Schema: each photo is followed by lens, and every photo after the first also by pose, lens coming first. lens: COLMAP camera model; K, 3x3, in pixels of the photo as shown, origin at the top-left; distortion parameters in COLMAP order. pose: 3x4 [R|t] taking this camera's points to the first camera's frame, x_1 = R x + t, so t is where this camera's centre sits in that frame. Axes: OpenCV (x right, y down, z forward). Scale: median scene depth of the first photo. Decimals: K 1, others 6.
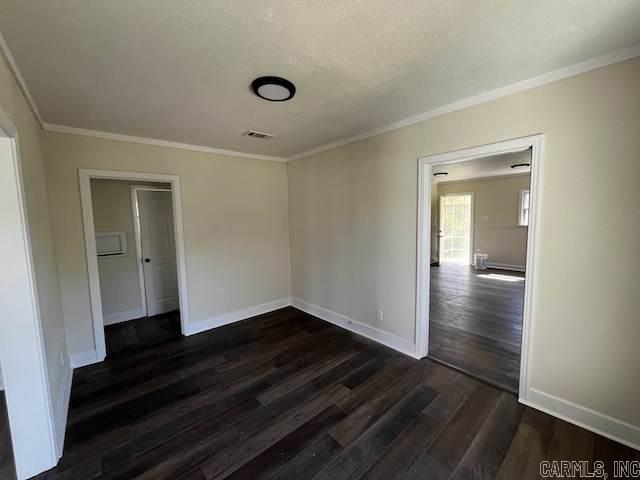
lens RADIAL K [[259.6, 0, 314.4], [0, 259.6, 237.4], [0, 0, 1]] dist [-0.001665, -0.000153]
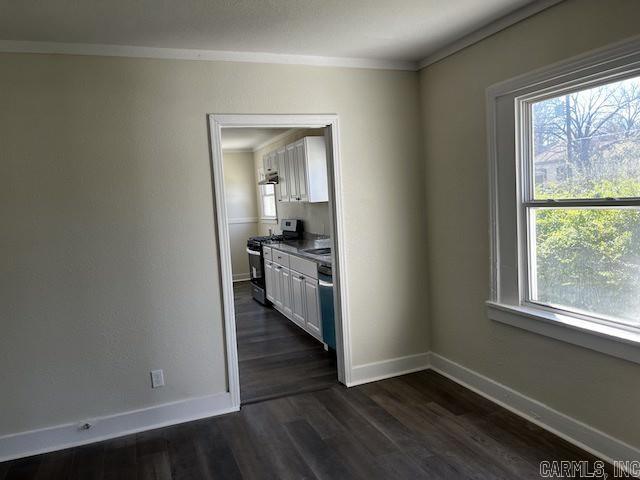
lens RADIAL K [[483.9, 0, 318.4], [0, 483.9, 238.5], [0, 0, 1]] dist [0.071143, -0.084945]
pose [[0.335145, -0.072808, 0.939349, -0.538376], [0.129666, 0.991087, 0.030555, 0.010954], [-0.933201, 0.111561, 0.341599, 0.249404]]
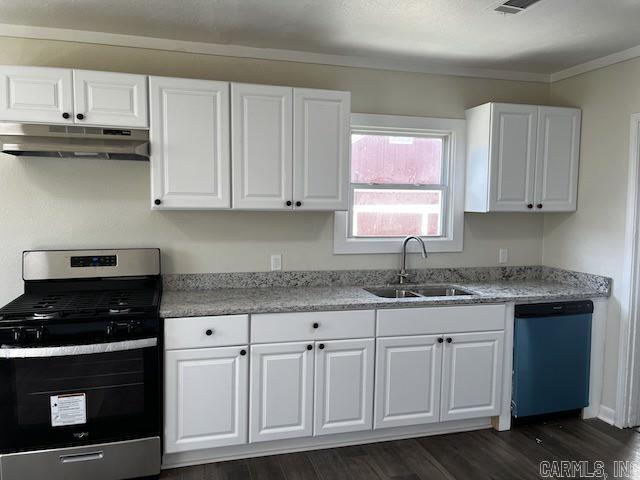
lens RADIAL K [[483.9, 0, 318.4], [0, 483.9, 238.5], [0, 0, 1]] dist [0.071143, -0.084945]
pose [[-0.910631, -0.018723, 0.412796, 0.656729], [0.044188, 0.988833, 0.142329, -0.142766], [-0.410851, 0.147849, -0.899634, 1.643510]]
